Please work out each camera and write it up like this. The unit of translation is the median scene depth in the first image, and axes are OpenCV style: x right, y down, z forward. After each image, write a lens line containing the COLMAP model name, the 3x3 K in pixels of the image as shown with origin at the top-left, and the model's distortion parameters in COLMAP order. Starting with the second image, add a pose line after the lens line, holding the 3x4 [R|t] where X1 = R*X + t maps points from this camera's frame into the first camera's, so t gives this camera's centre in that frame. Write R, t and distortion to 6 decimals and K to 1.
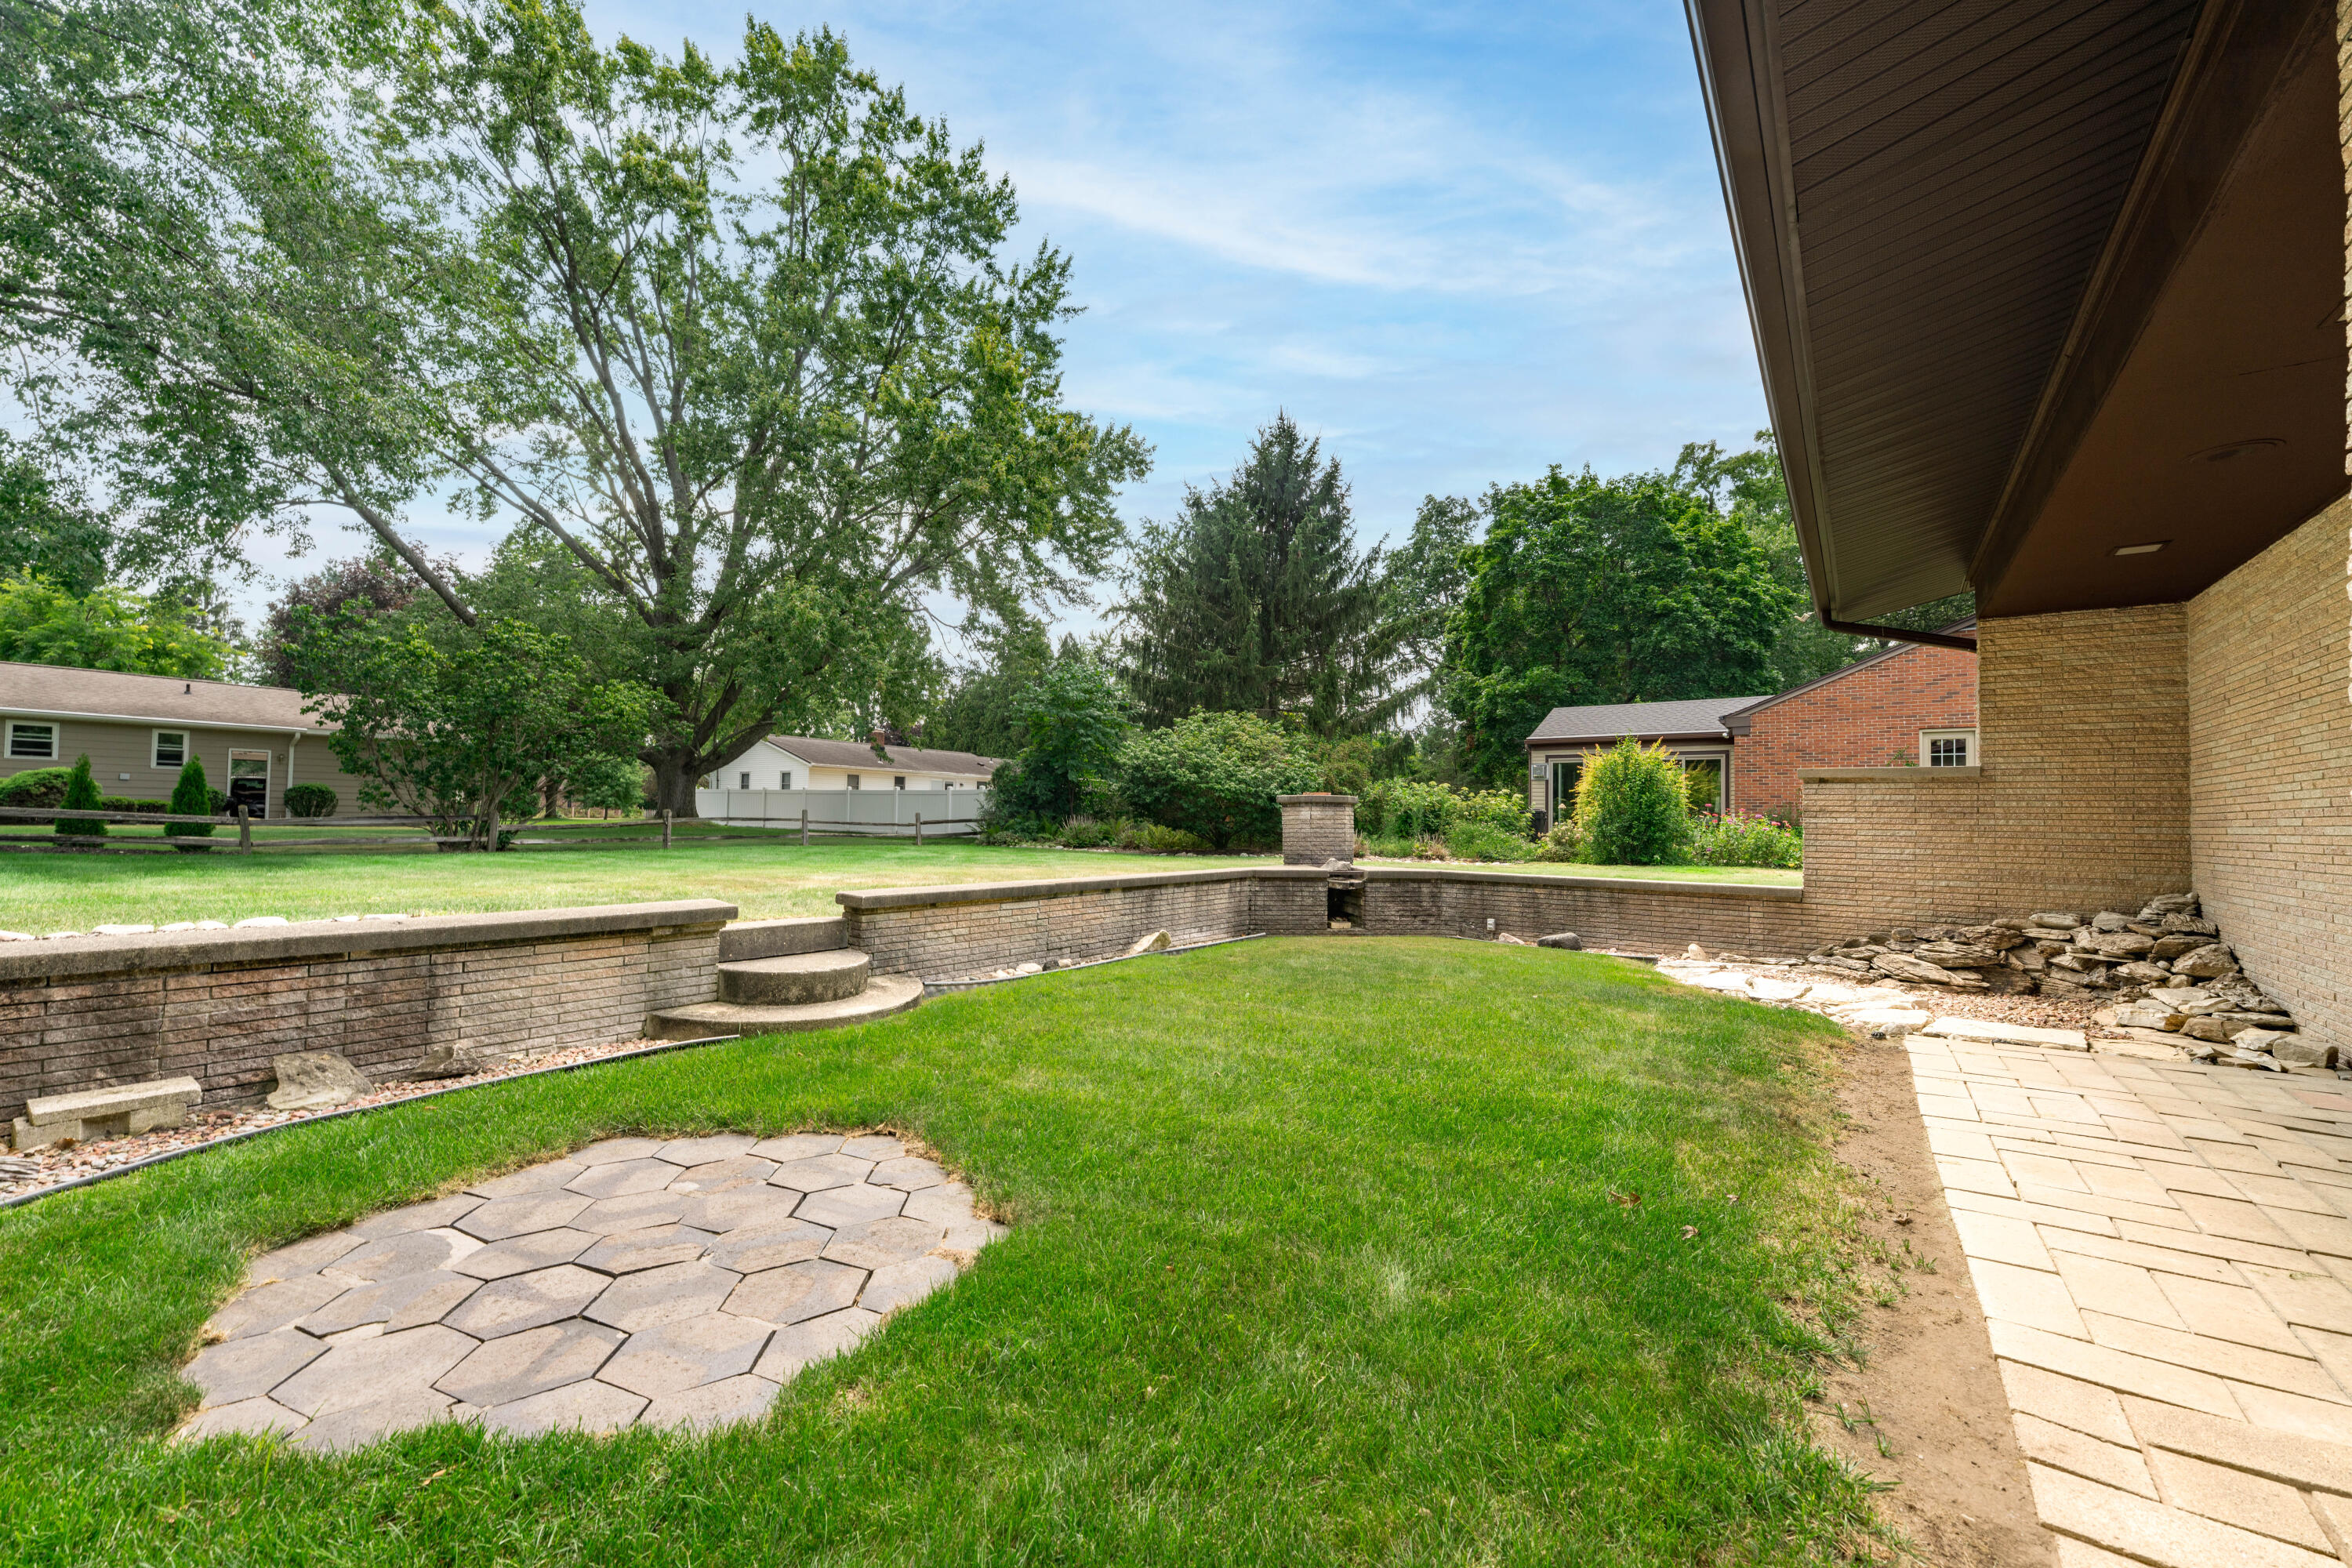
lens RADIAL K [[880.0, 0, 1172.5], [0, 880.0, 795.3], [0, 0, 1]] dist [-0.000007, 0.000004]
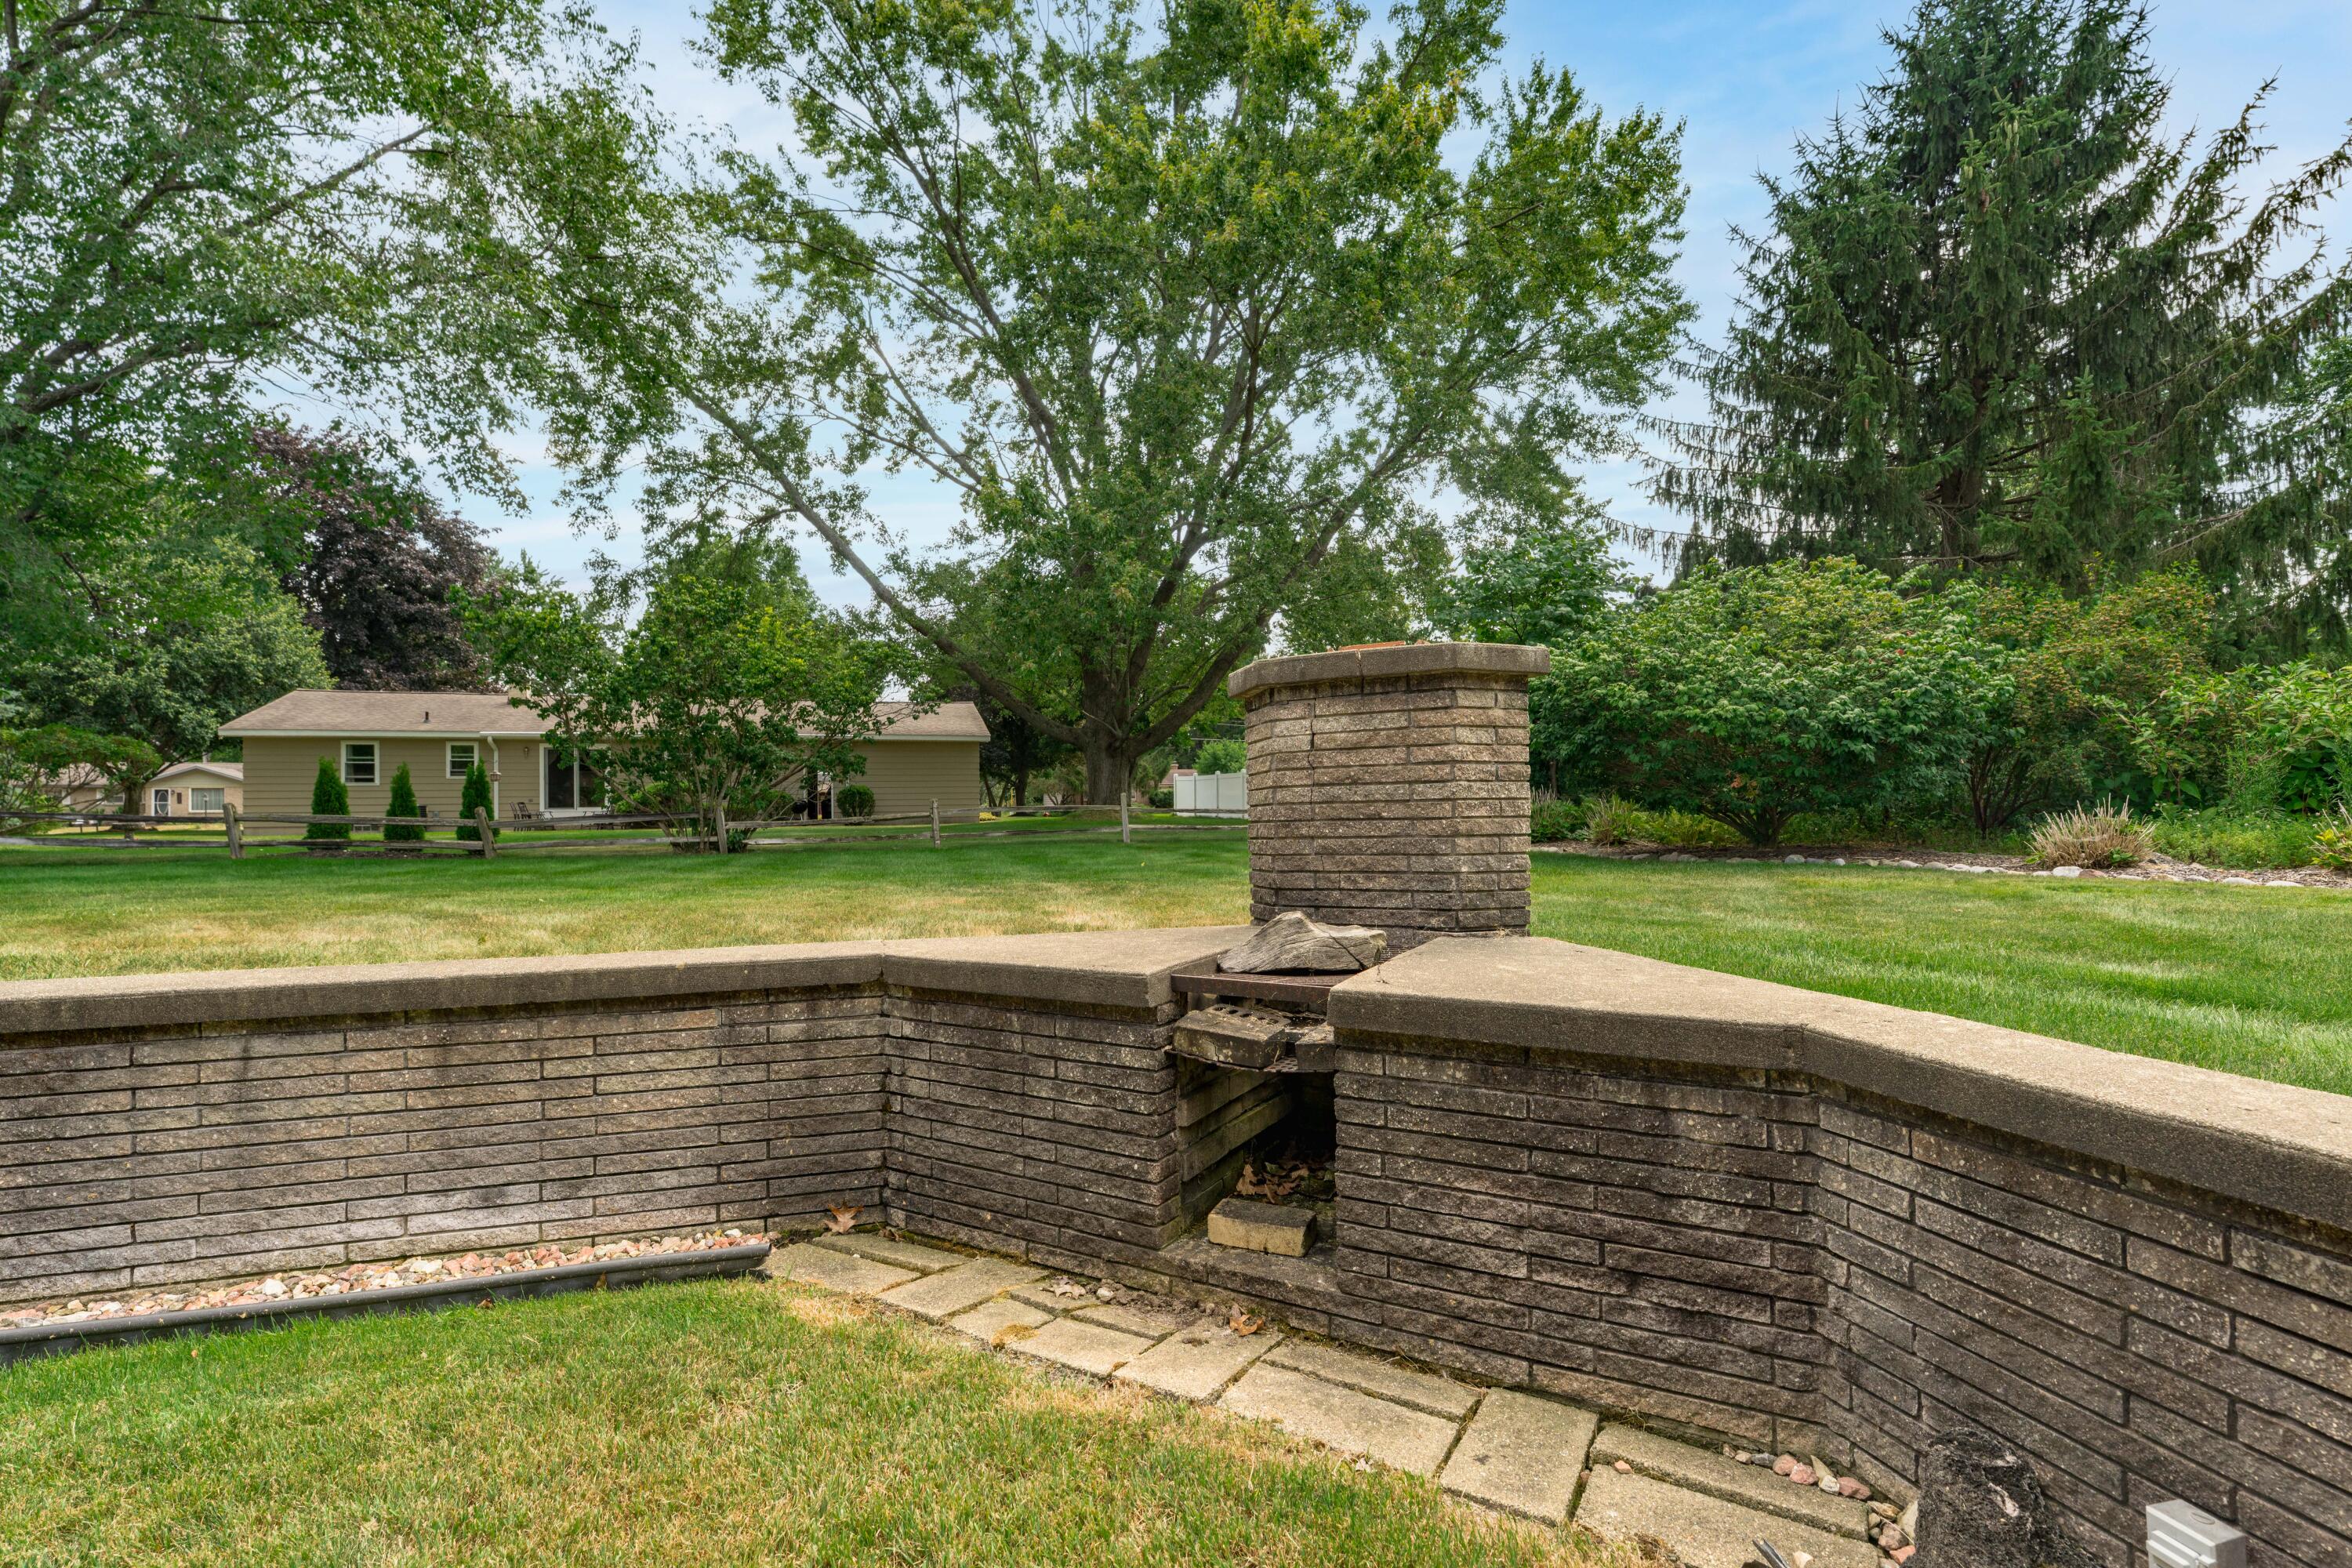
lens RADIAL K [[1030.0, 0, 1177.7], [0, 1030.0, 816.6], [0, 0, 1]] dist [-0.010843, -0.000191]
pose [[0.791927, -0.025257, -0.610093, 0.164865], [0.047618, 0.998656, 0.020468, 0.020927], [0.608756, -0.045260, 0.792065, 0.399648]]
